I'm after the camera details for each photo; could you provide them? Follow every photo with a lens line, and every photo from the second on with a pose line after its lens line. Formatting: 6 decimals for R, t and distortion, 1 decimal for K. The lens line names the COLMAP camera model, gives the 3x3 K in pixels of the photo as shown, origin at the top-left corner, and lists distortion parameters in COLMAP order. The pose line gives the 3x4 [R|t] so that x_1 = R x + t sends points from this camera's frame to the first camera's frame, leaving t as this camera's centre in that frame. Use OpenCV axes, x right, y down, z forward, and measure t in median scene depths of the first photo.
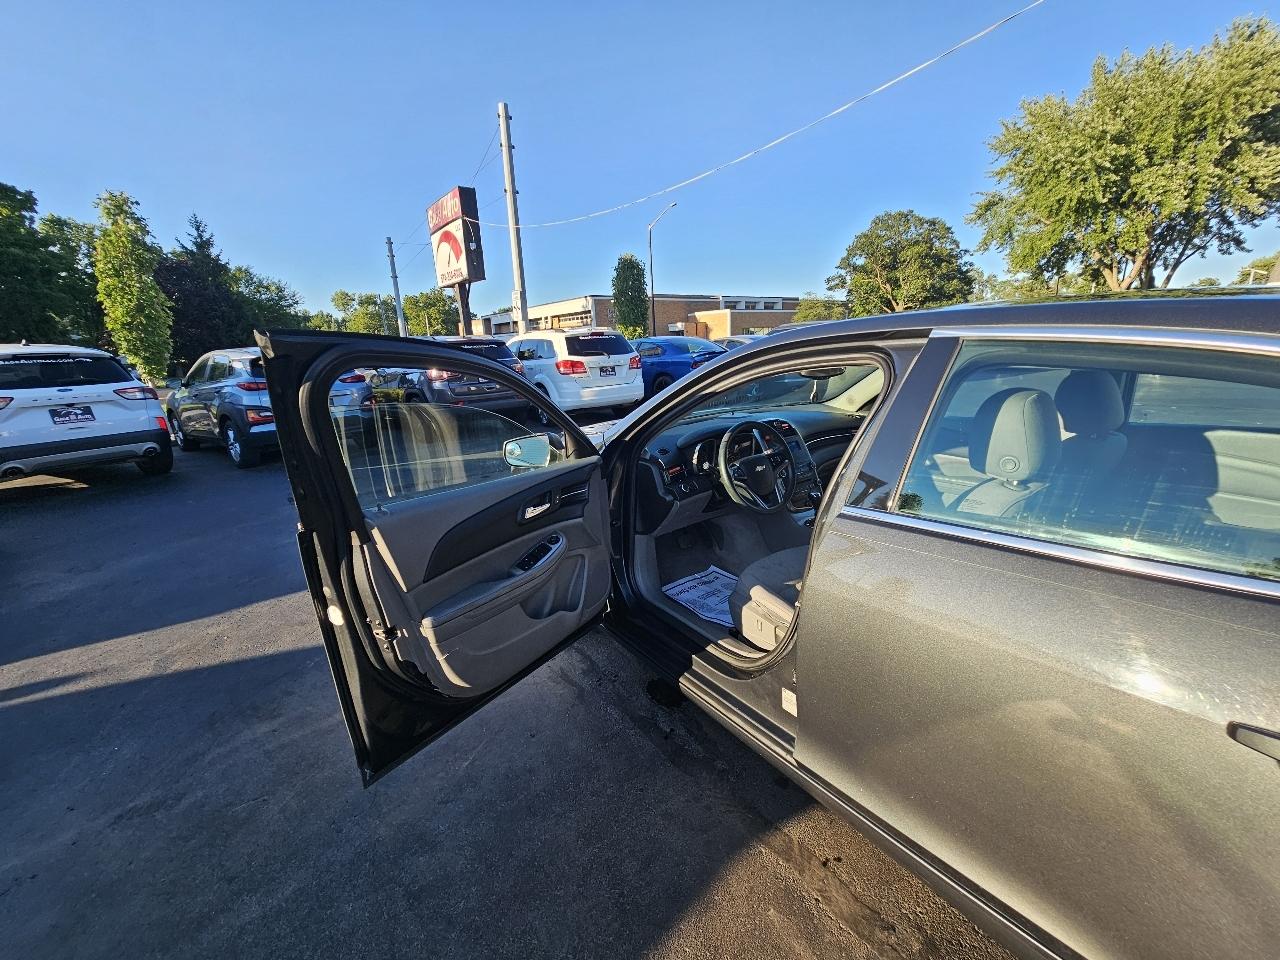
lens RADIAL K [[519.3, 0, 646.6], [0, 519.3, 481.2], [0, 0, 1]] dist [-0.000883, 0.000011]
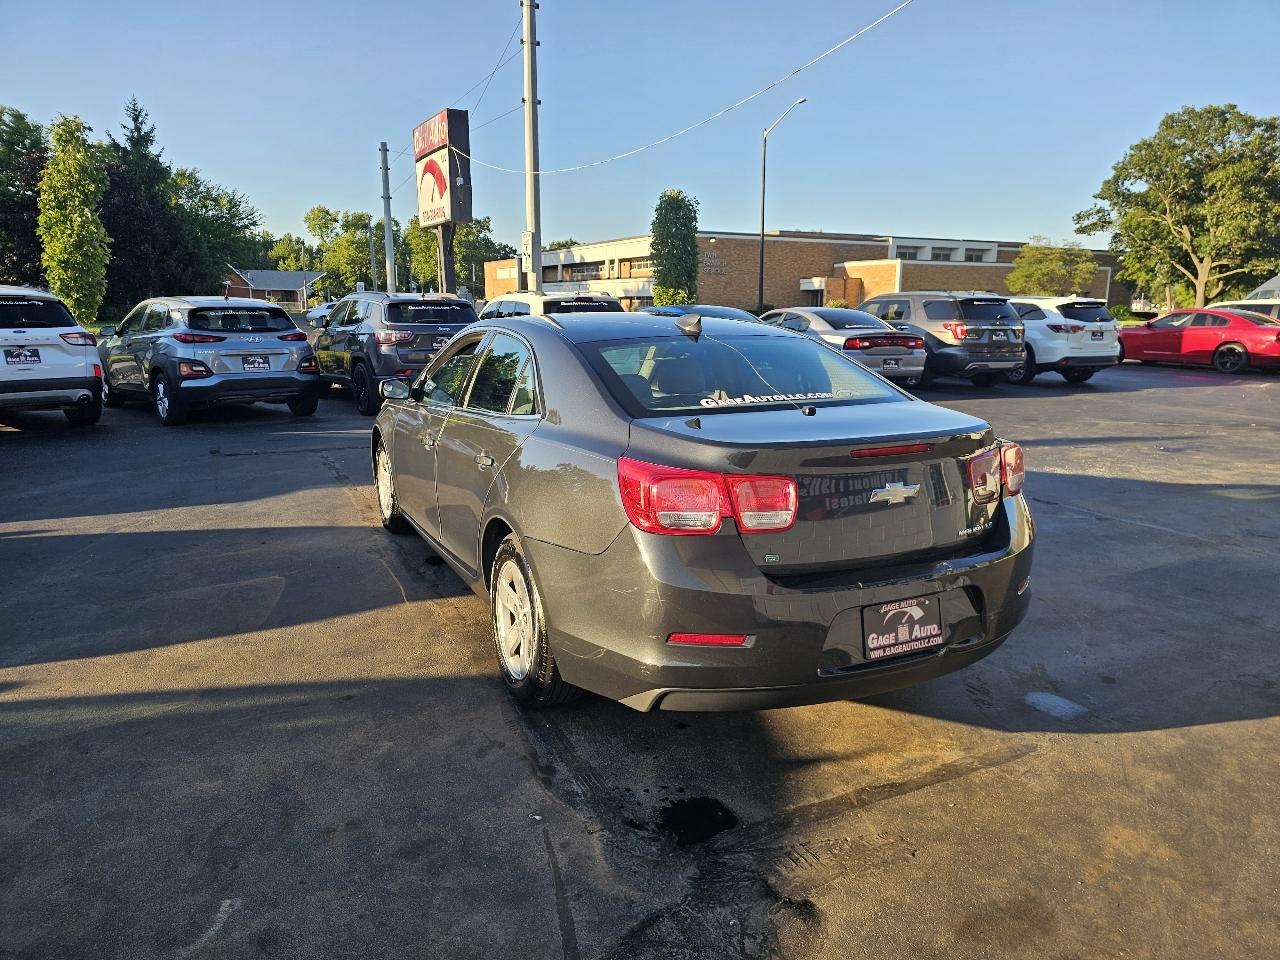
lens RADIAL K [[849.4, 0, 651.8], [0, 849.4, 479.2], [0, 0, 1]] dist [0.054595, -0.046664]
pose [[0.987812, 0.074843, -0.136479, 0.061780], [-0.082422, 0.995305, -0.050748, 0.016575], [0.132040, 0.061378, 0.989342, -0.084981]]
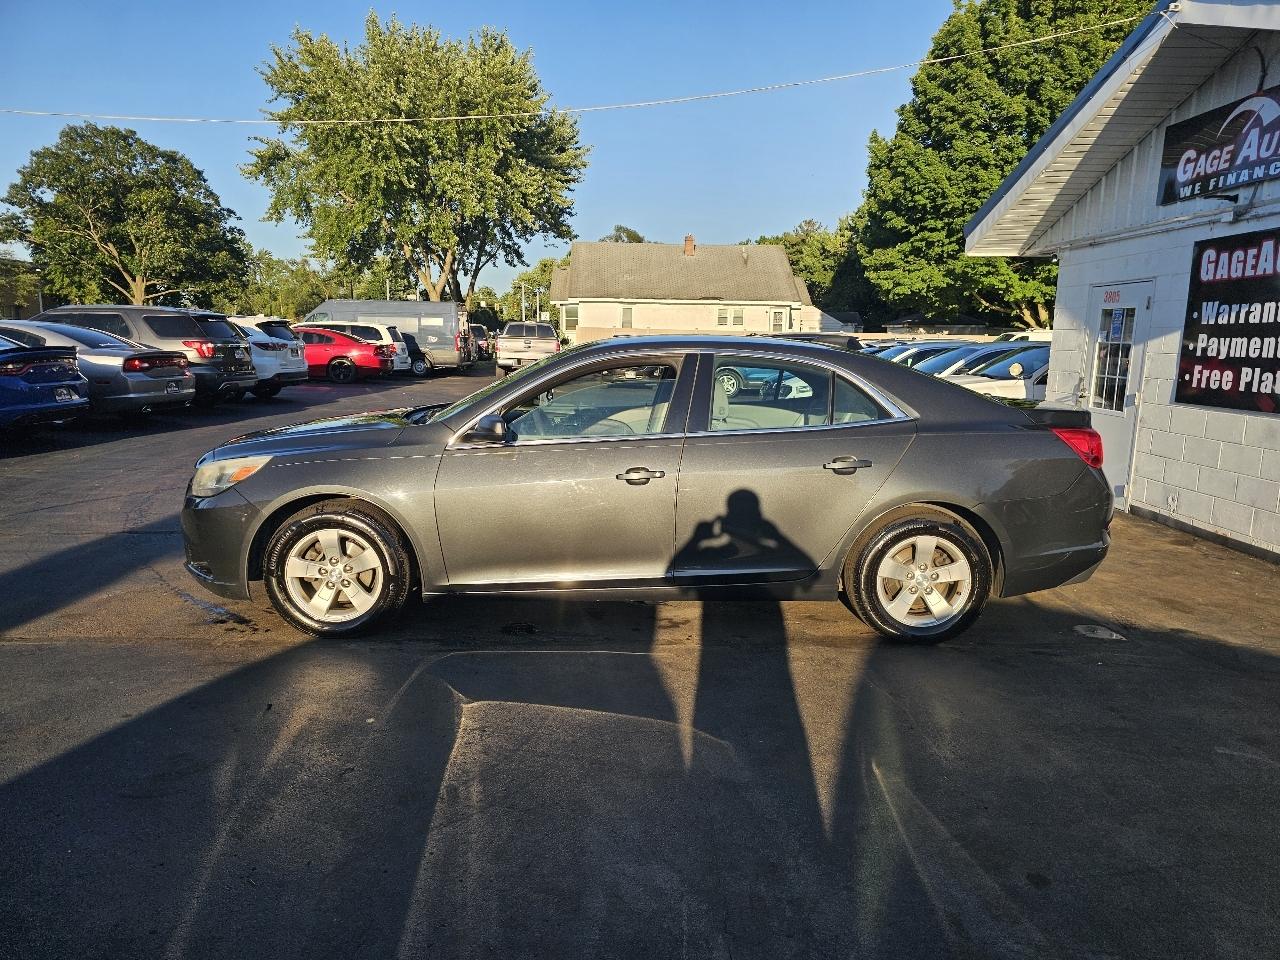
lens RADIAL K [[851.5, 0, 640.4], [0, 851.5, 494.1], [0, 0, 1]] dist [0.048950, -0.039660]
pose [[0.562365, -0.102790, 0.820475, -0.092168], [0.174579, 0.984636, 0.003698, 0.008932], [-0.808250, 0.141158, 0.571670, -0.026828]]
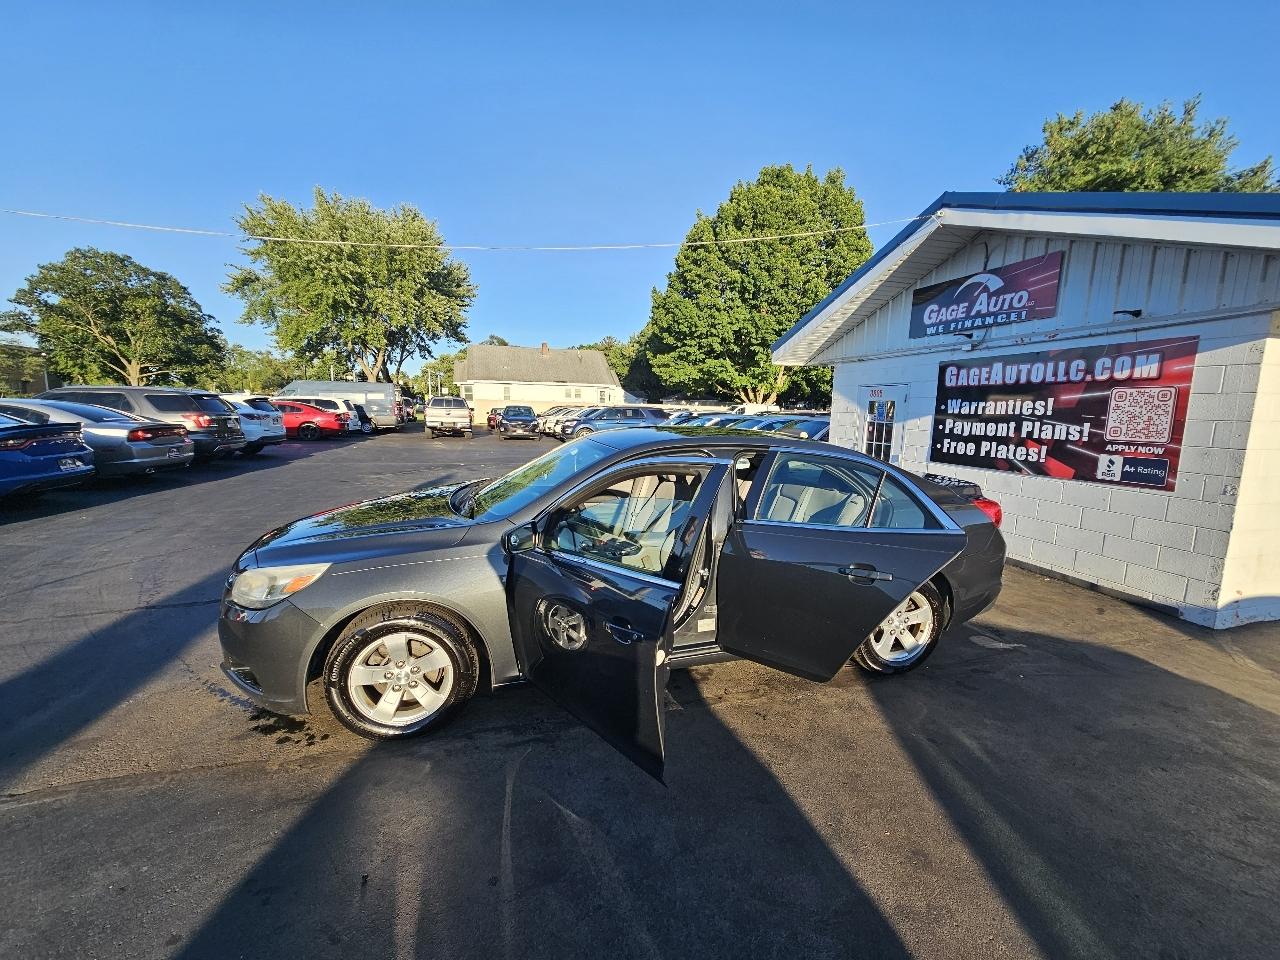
lens RADIAL K [[519.3, 0, 635.7], [0, 519.3, 485.1], [0, 0, 1]] dist [-0.001152, 0.000397]
pose [[0.346830, -0.094663, 0.933139, -0.071845], [0.206630, 0.978162, 0.022430, -0.008730], [-0.914884, 0.185035, 0.358816, 0.019002]]
